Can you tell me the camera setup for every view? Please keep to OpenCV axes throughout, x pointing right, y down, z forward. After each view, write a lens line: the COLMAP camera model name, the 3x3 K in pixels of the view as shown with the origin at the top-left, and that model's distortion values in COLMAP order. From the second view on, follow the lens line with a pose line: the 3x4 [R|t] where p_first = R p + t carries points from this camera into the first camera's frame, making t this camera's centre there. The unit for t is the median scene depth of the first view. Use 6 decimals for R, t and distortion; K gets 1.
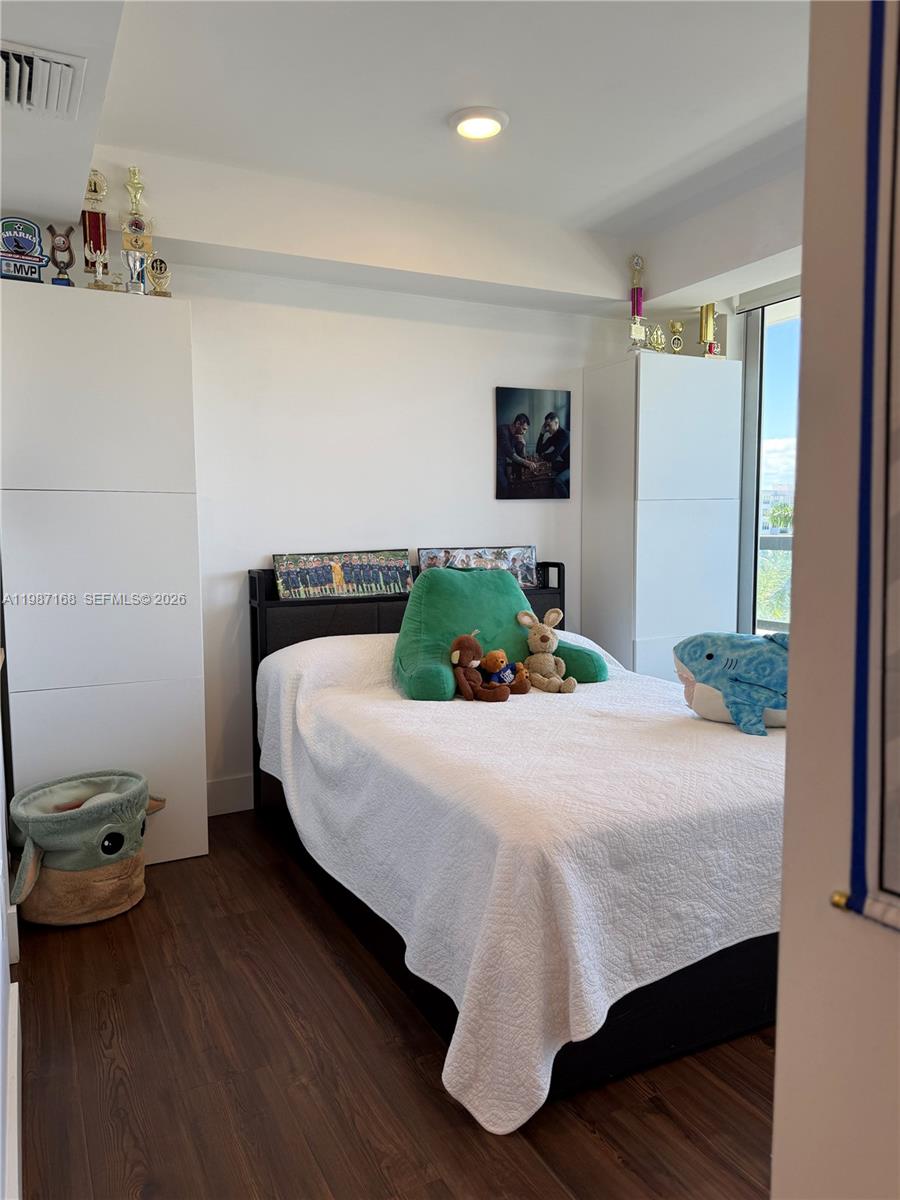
lens RADIAL K [[838.7, 0, 443.2], [0, 838.7, 589.2], [0, 0, 1]] dist [0.050628, -0.075008]
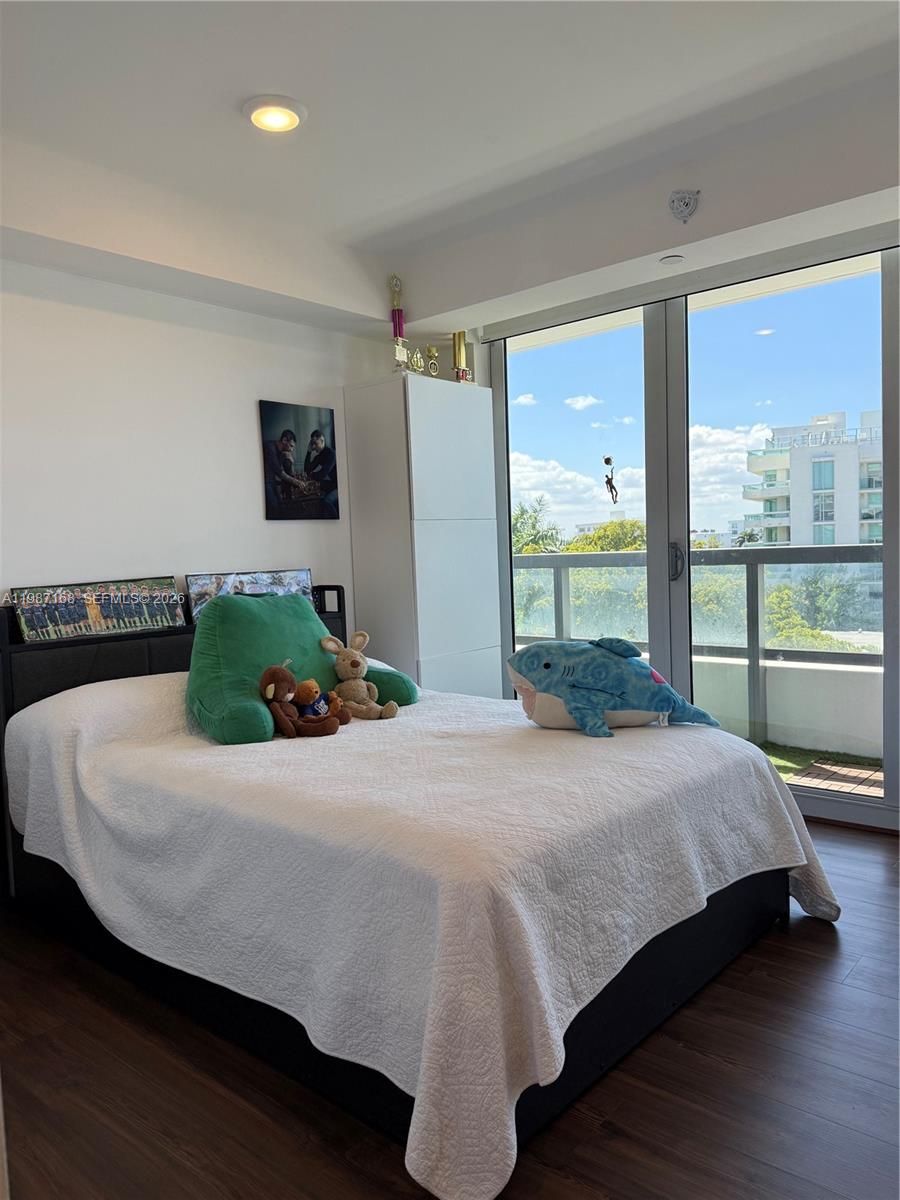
lens RADIAL K [[838.7, 0, 425.9], [0, 838.7, 587.8], [0, 0, 1]] dist [0.050628, -0.075008]
pose [[0.921704, -0.040342, 0.385790, -0.181111], [0.055891, 0.998011, -0.029168, 0.006136], [-0.383846, 0.048446, 0.922125, 0.101639]]
